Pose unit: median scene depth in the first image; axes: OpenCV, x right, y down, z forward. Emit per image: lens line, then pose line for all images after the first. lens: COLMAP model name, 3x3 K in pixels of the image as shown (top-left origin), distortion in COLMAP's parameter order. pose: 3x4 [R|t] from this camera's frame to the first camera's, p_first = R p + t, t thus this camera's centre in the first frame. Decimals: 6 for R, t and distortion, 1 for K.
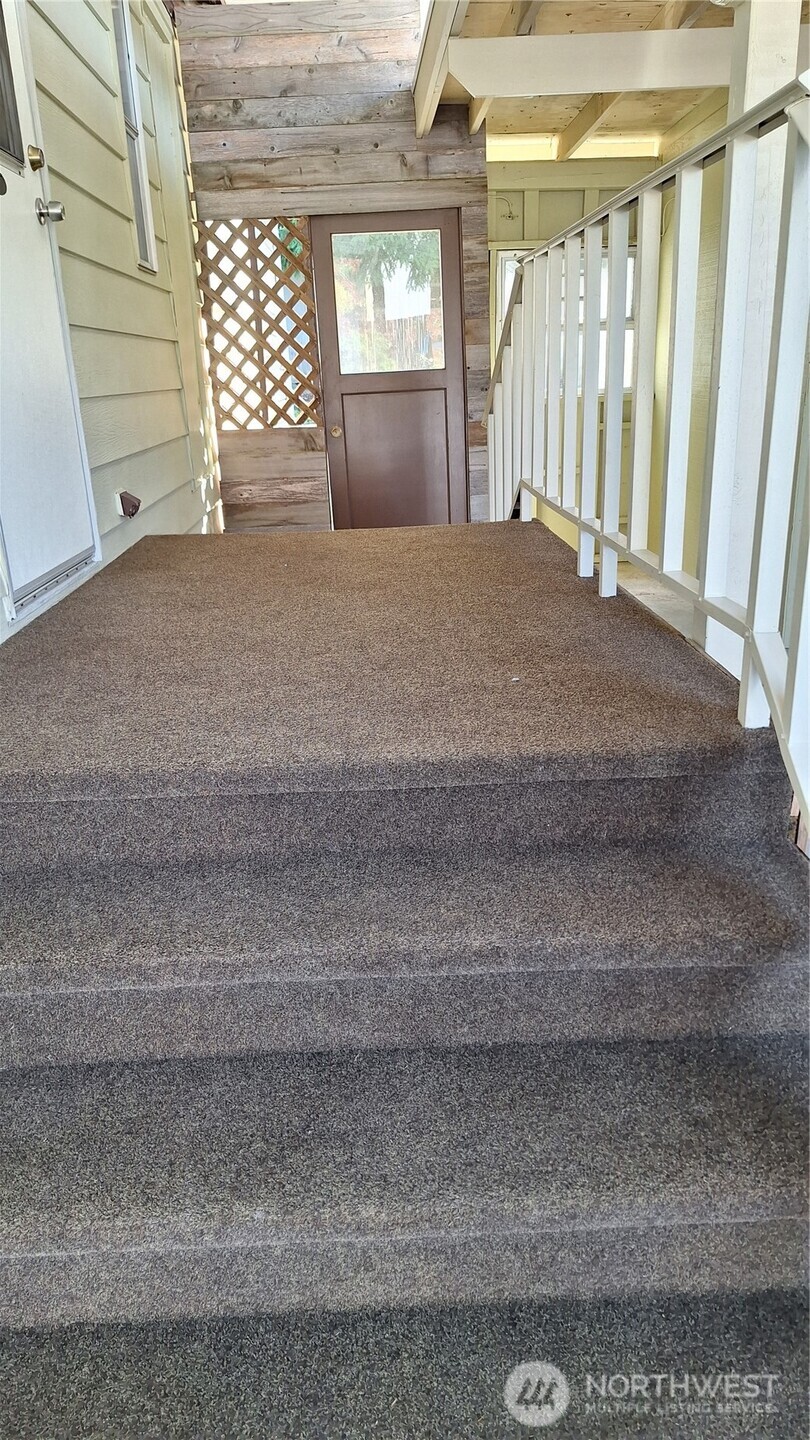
lens RADIAL K [[1006.1, 0, 439.4], [0, 1006.1, 743.3], [0, 0, 1]] dist [0.067446, -0.063880]
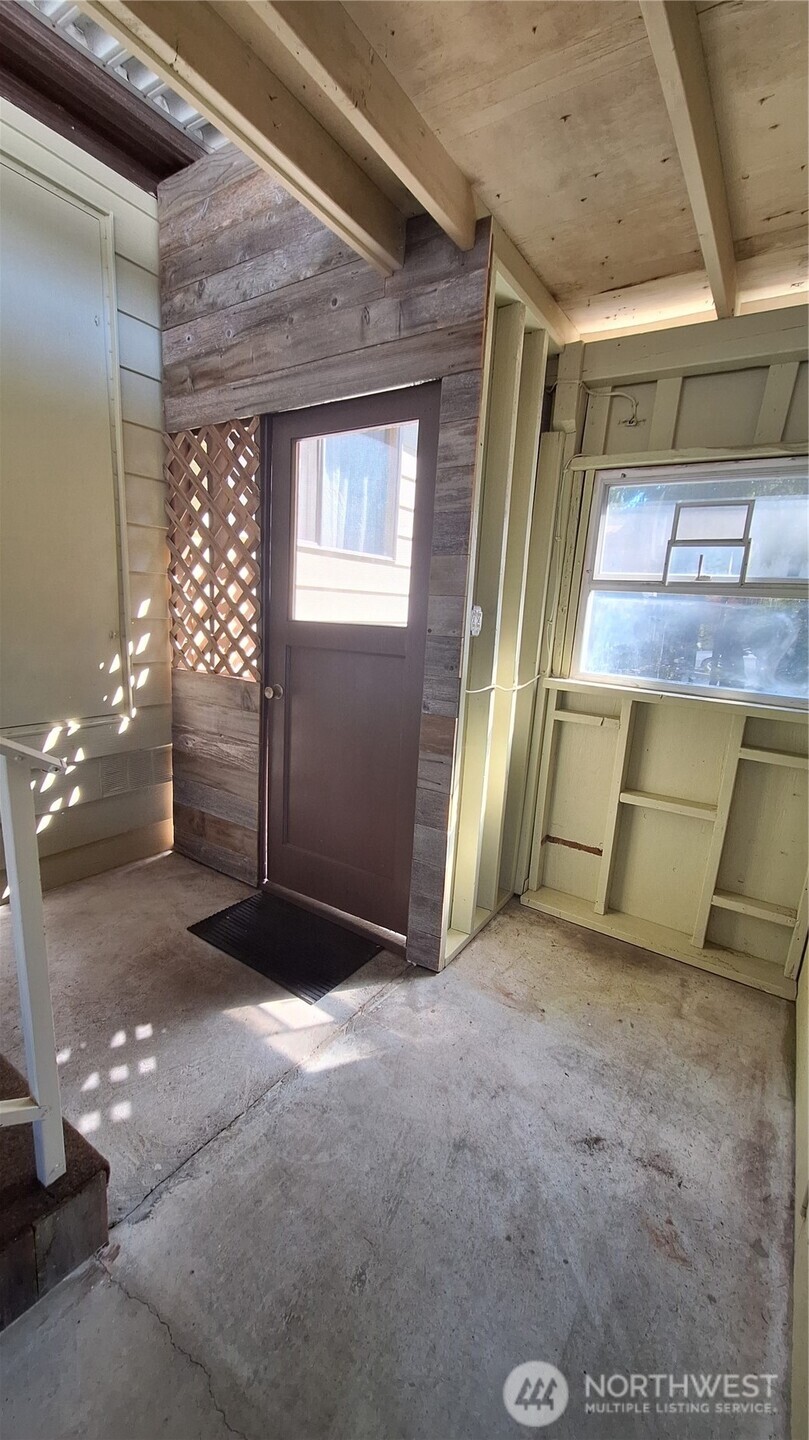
lens RADIAL K [[575.4, 0, 411.1], [0, 575.4, 724.7], [0, 0, 1]] dist [-0.005035, 0.001791]
pose [[0.792778, 0.205614, -0.573783, 0.406116], [-0.287651, 0.956166, -0.054797, -0.523406], [0.537365, 0.208491, 0.817172, 1.285445]]
